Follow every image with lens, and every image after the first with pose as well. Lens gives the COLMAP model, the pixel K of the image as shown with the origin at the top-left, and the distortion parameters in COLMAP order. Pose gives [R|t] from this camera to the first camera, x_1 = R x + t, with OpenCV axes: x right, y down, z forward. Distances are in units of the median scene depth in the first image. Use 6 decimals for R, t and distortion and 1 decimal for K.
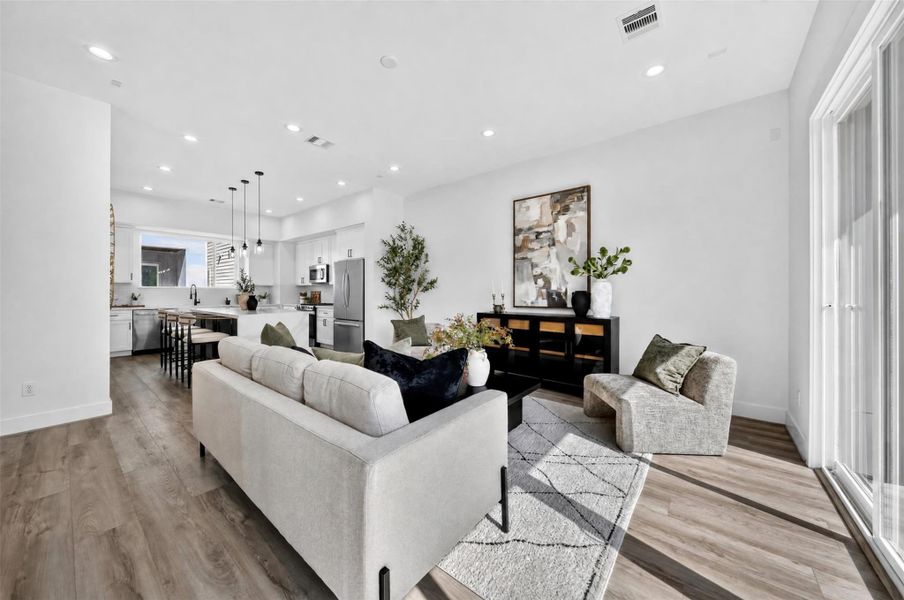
lens RADIAL K [[319.2, 0, 447.1], [0, 319.2, 293.4], [0, 0, 1]] dist [-0.000127, -0.000070]
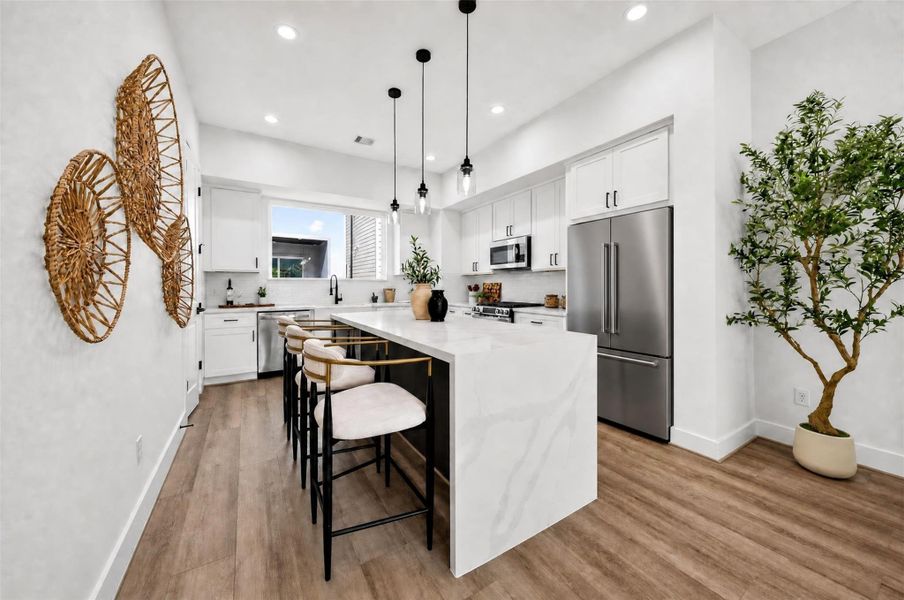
lens RADIAL K [[314.4, 0, 450.3], [0, 314.4, 285.9], [0, 0, 1]] dist [-0.000331, -0.000073]
pose [[0.950049, -0.003696, -0.312080, -0.535963], [0.002215, 0.999985, -0.005099, 0.003187], [0.312094, 0.004153, 0.950042, 0.674542]]
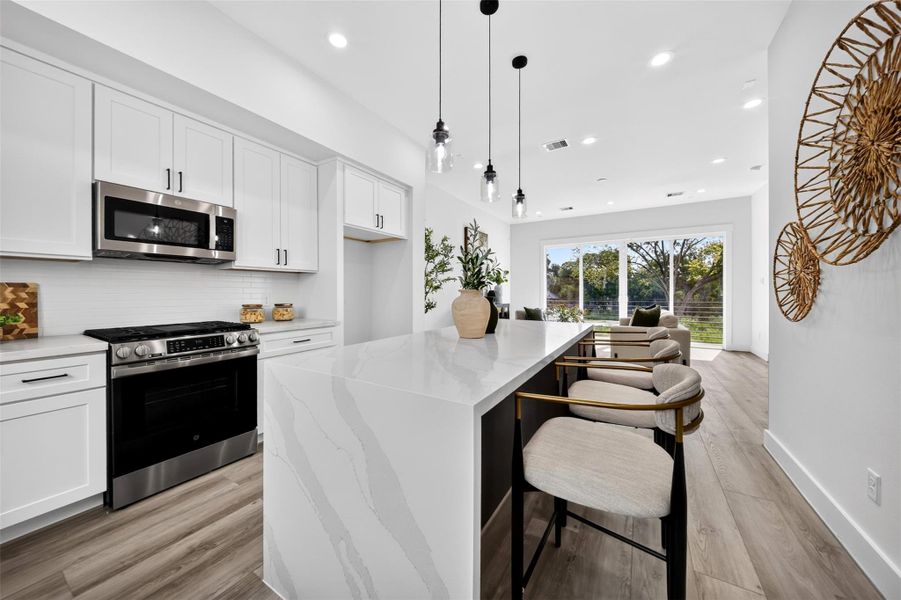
lens RADIAL K [[313.1, 0, 448.7], [0, 313.1, 294.9], [0, 0, 1]] dist [-0.000707, -0.003113]
pose [[-0.135002, -0.008233, 0.990811, -1.193514], [0.004361, 0.999951, 0.008903, 0.000874], [-0.990836, 0.005523, -0.134960, 1.308106]]
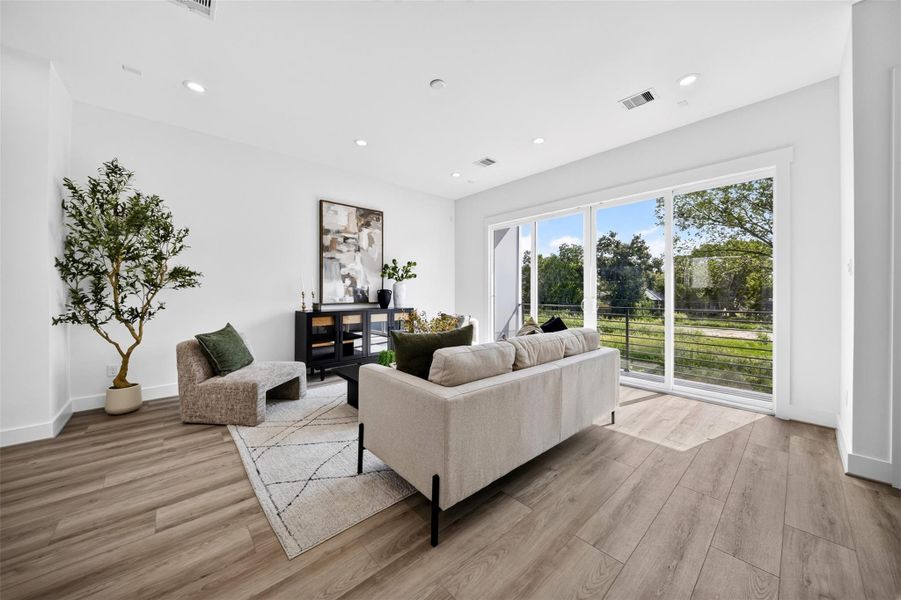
lens RADIAL K [[314.0, 0, 444.6], [0, 314.0, 291.5], [0, 0, 1]] dist [0.010494, -0.005255]
pose [[0.157266, -0.000736, 0.987556, -0.736713], [0.002806, 0.999996, 0.000299, 0.001587], [-0.987552, 0.002725, 0.157268, 0.468245]]
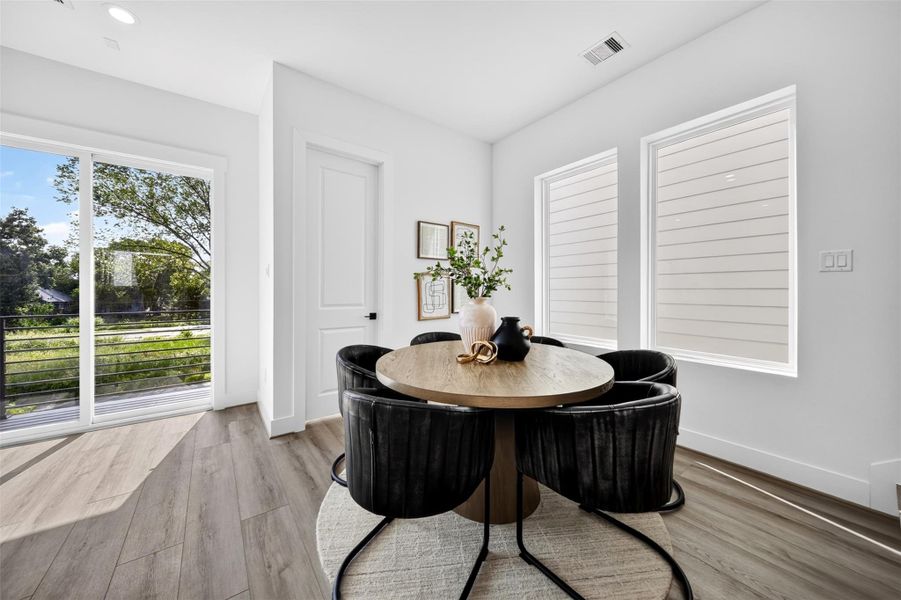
lens RADIAL K [[314.0, 0, 444.6], [0, 314.0, 291.5], [0, 0, 1]] dist [0.010494, -0.005255]
pose [[-0.969791, -0.001593, 0.243931, -0.634910], [-0.000056, 0.999980, 0.006306, 0.001552], [-0.243936, 0.006102, -0.969772, 0.434938]]
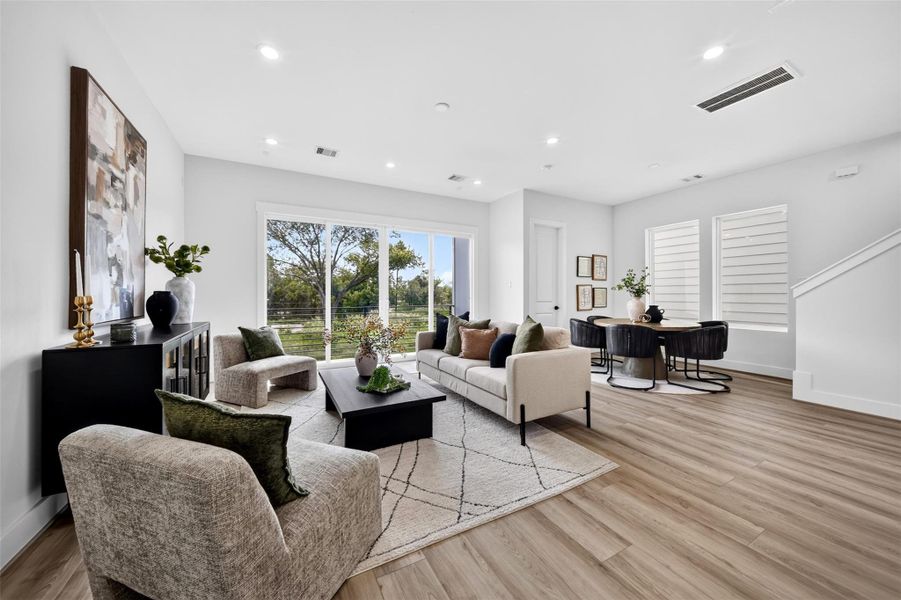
lens RADIAL K [[322.4, 0, 447.1], [0, 322.4, 291.4], [0, 0, 1]] dist [0.010673, -0.000064]
pose [[-0.926929, 0.004004, 0.375216, -0.388498], [0.001753, 0.999978, -0.006340, -0.001568], [-0.375234, -0.005219, -0.926916, 1.246213]]
